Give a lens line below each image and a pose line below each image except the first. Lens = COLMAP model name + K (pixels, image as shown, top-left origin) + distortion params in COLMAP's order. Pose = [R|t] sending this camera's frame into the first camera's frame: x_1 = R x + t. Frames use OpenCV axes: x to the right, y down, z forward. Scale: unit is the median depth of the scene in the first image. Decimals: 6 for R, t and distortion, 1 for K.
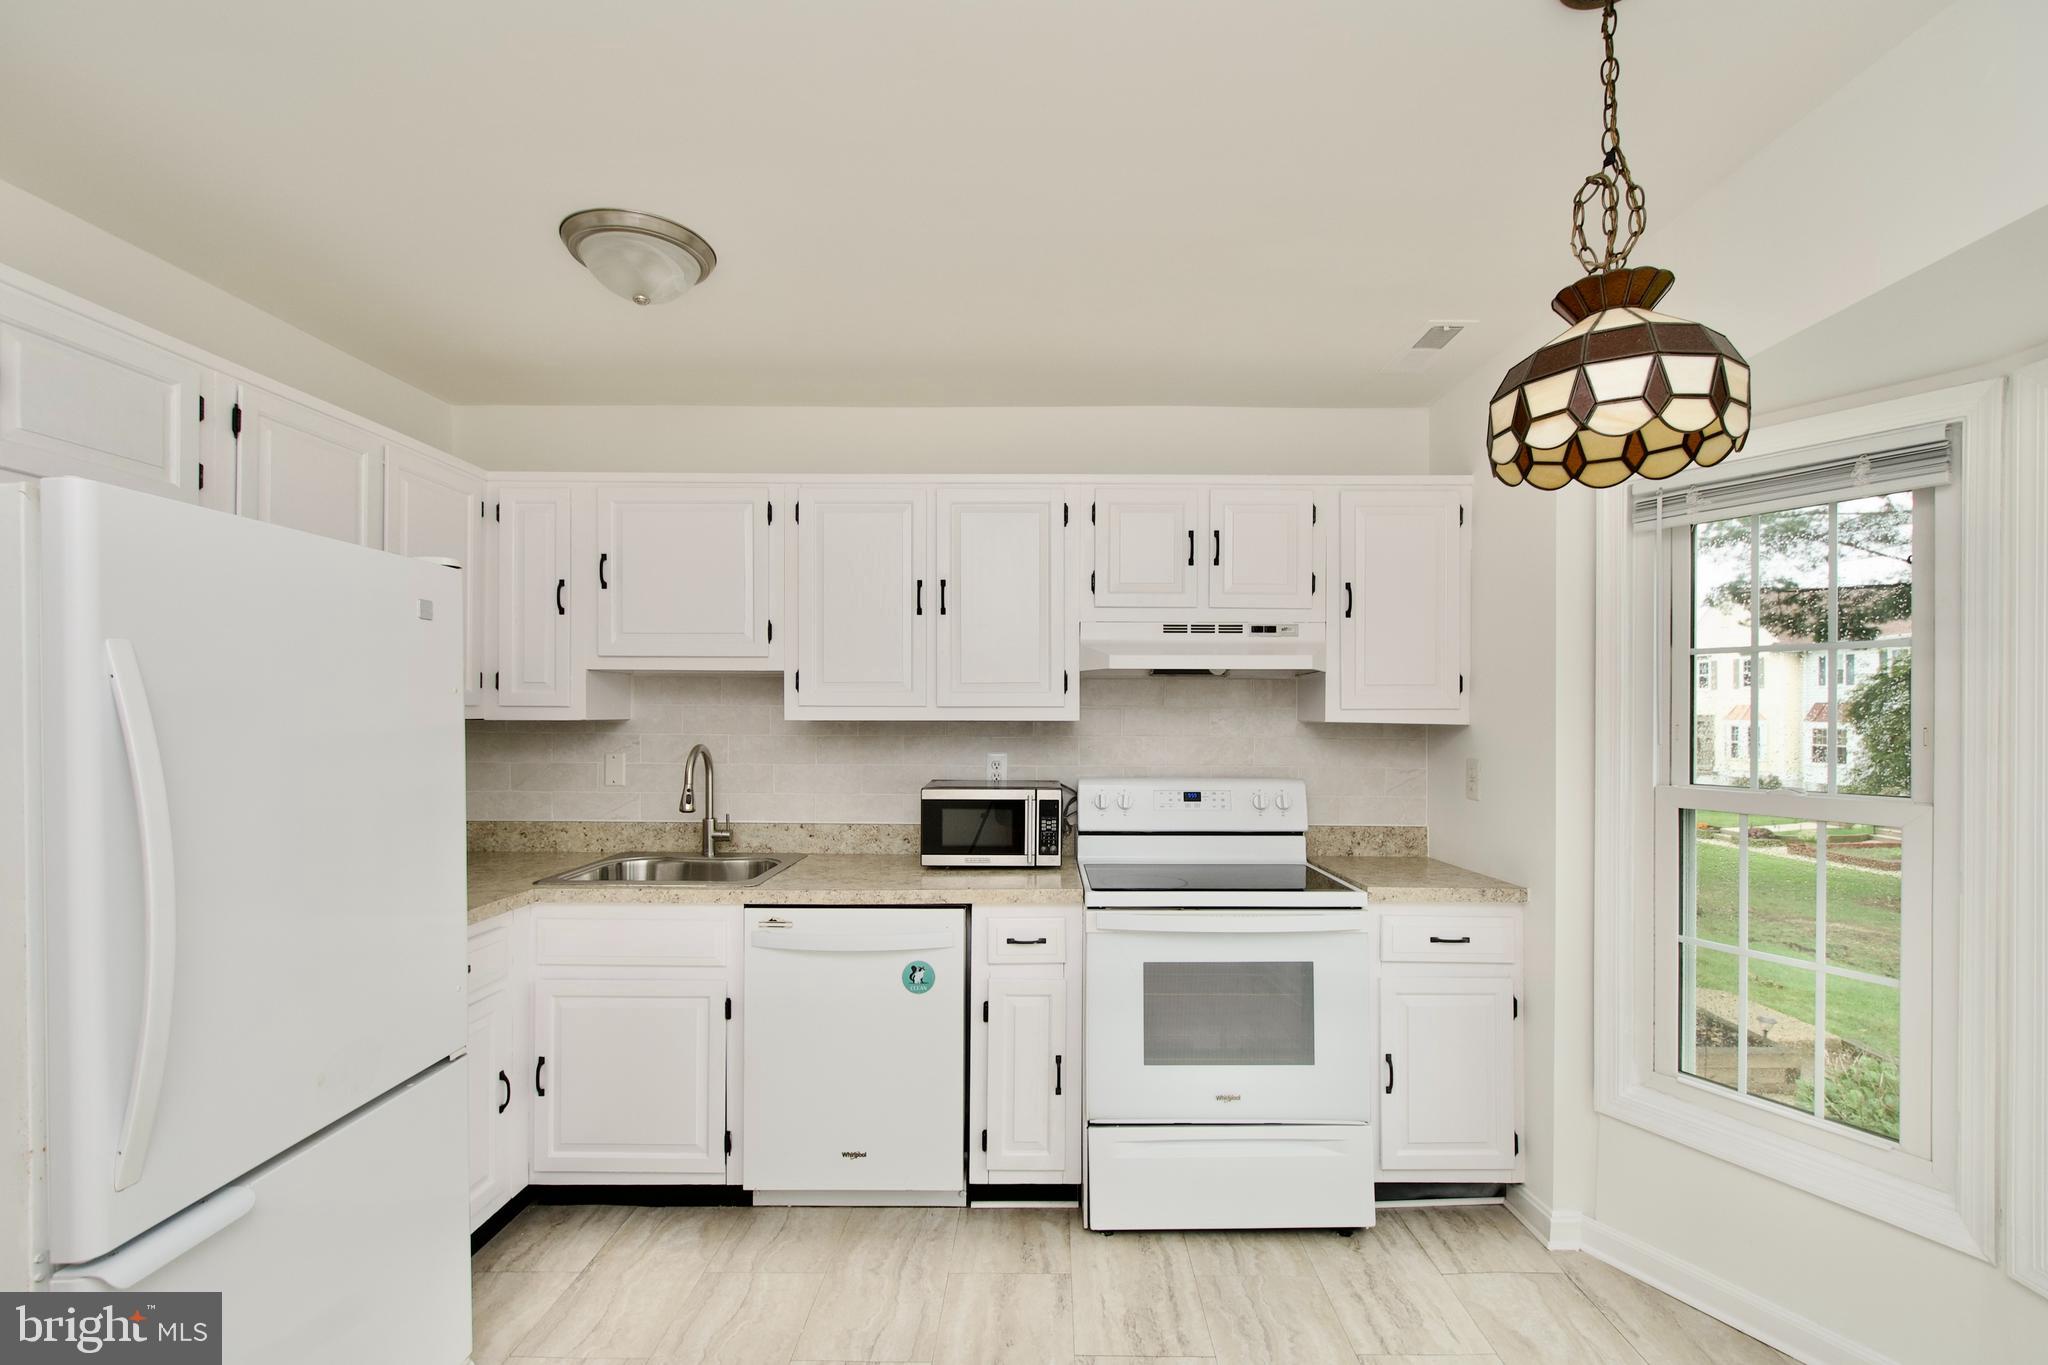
lens RADIAL K [[896.8, 0, 1041.6], [0, 896.8, 711.1], [0, 0, 1]] dist [0.008955, -0.005522]
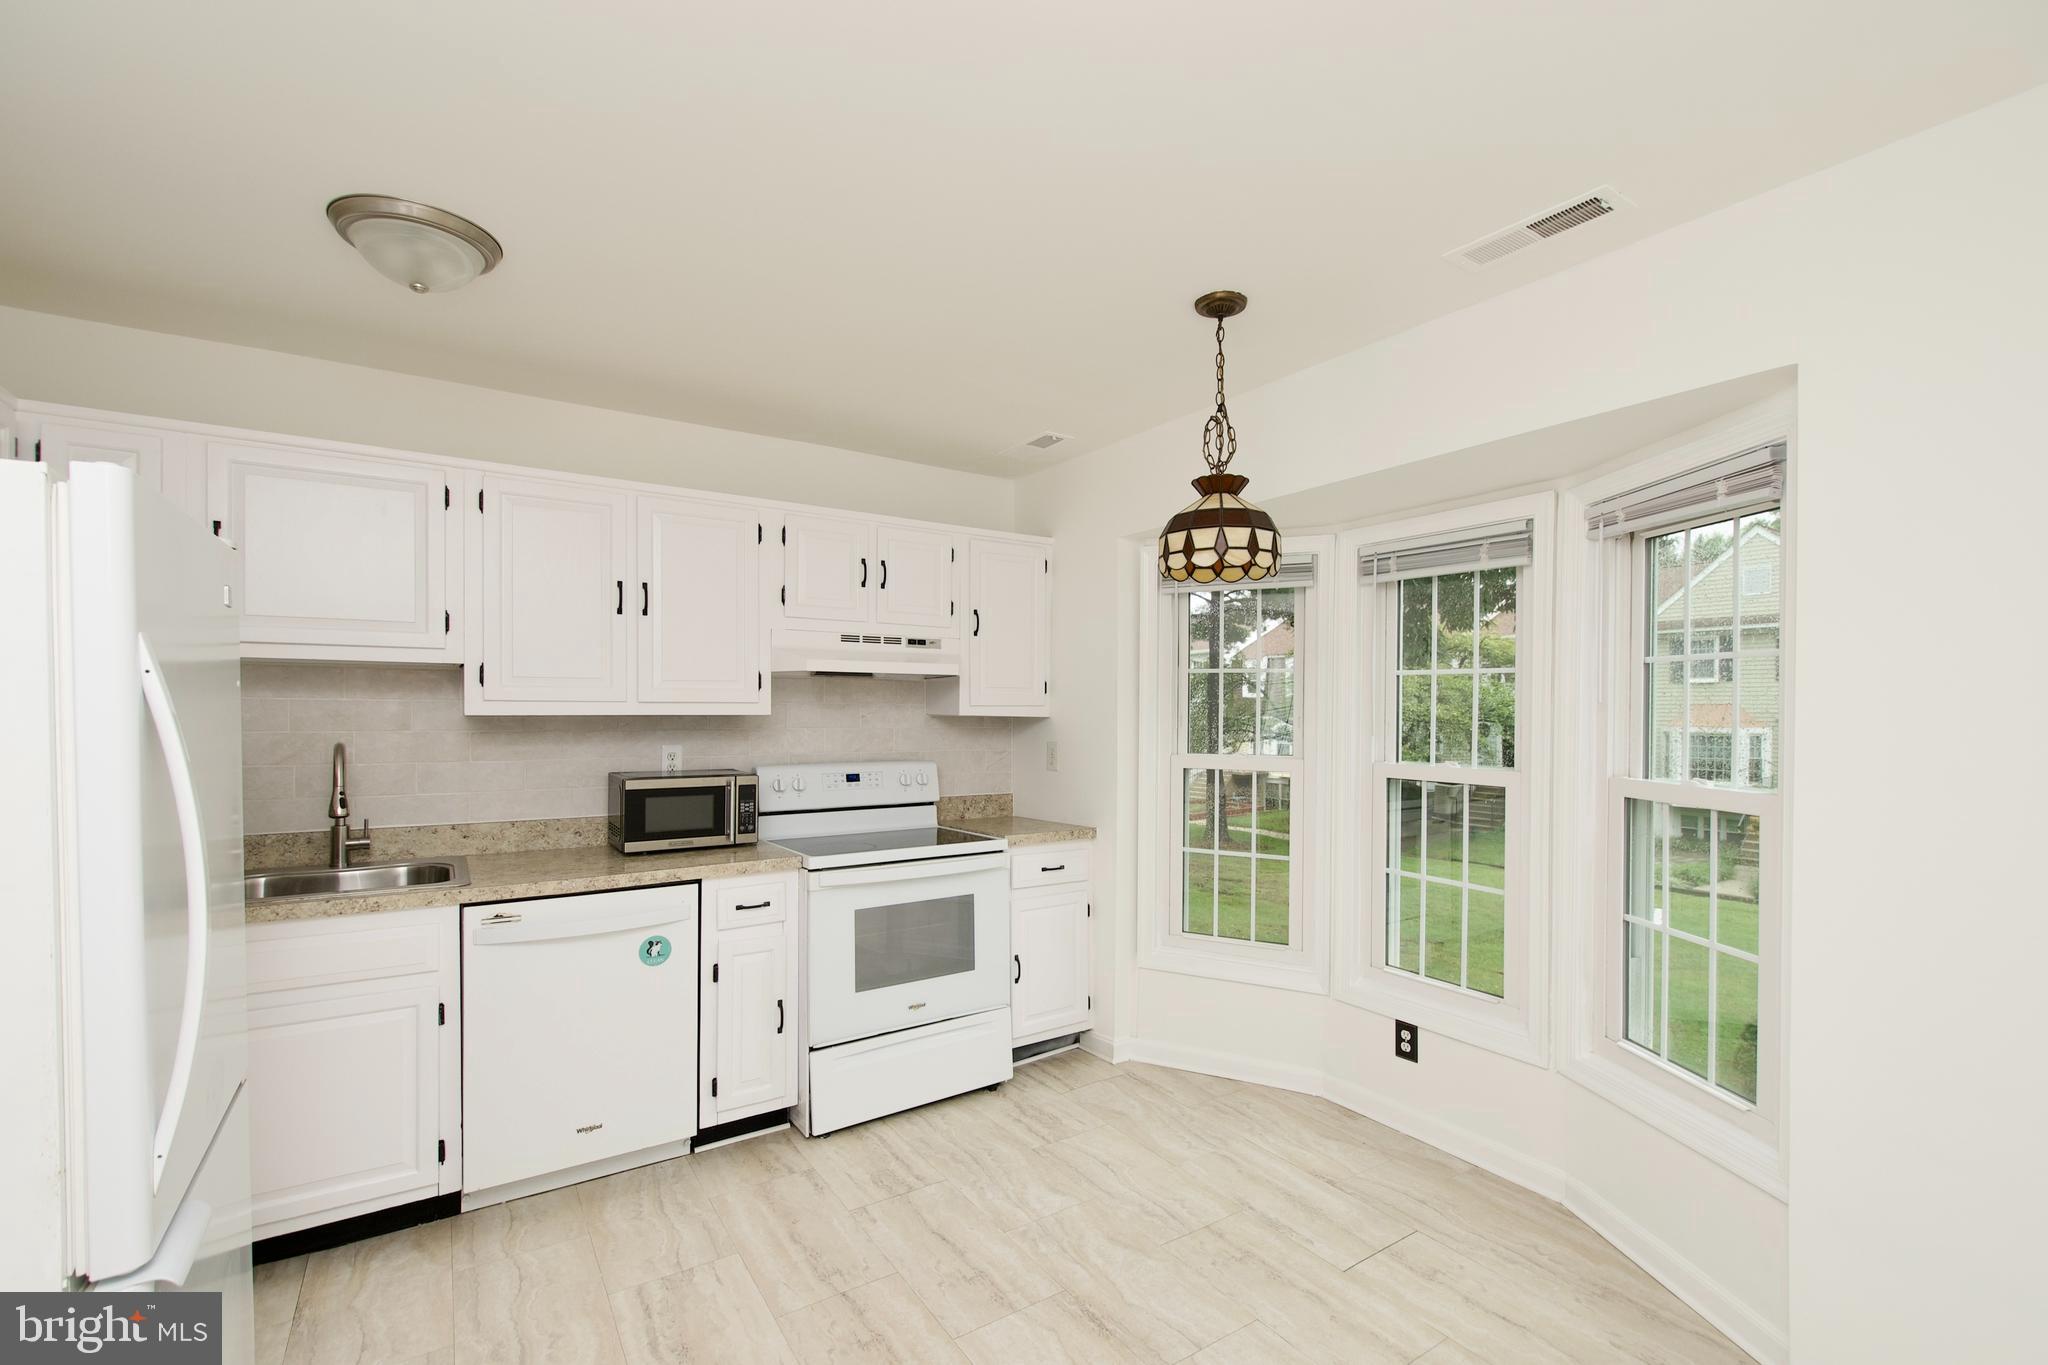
lens RADIAL K [[896.8, 0, 1041.6], [0, 896.8, 711.1], [0, 0, 1]] dist [0.008955, -0.005522]
pose [[0.825635, -0.000199, 0.564205, -0.356433], [-0.003889, 0.999974, 0.006043, -0.002742], [-0.564192, -0.007184, 0.825612, -0.158713]]
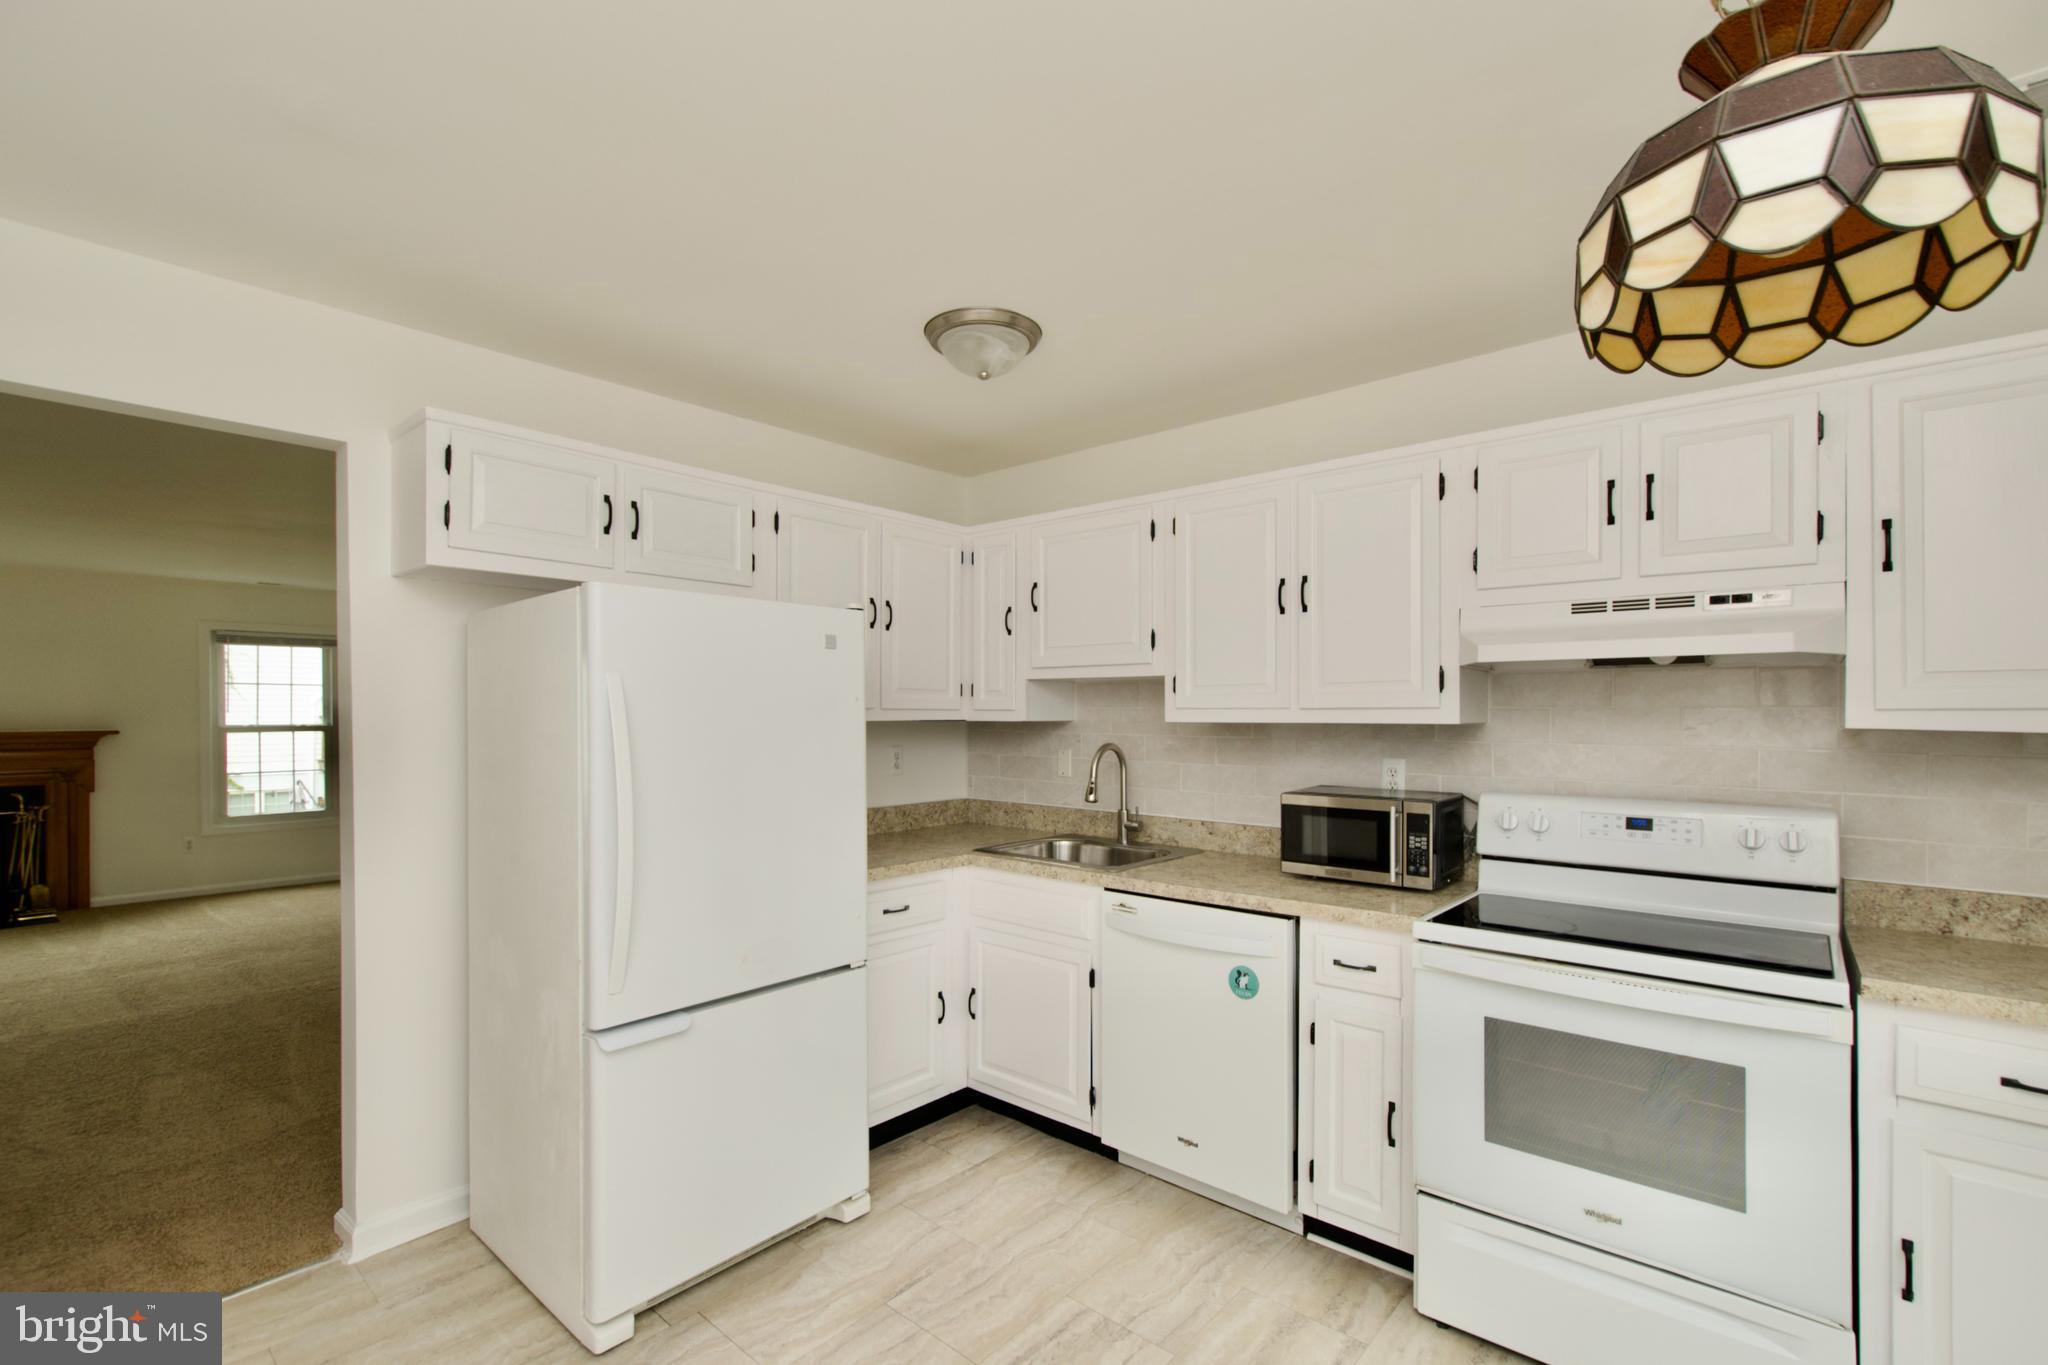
lens RADIAL K [[896.8, 0, 1041.6], [0, 896.8, 711.1], [0, 0, 1]] dist [0.008955, -0.005522]
pose [[0.764109, -0.003444, -0.645078, 0.323825], [0.002550, 0.999994, -0.002318, -0.000671], [0.645082, 0.000126, 0.764113, 0.098480]]
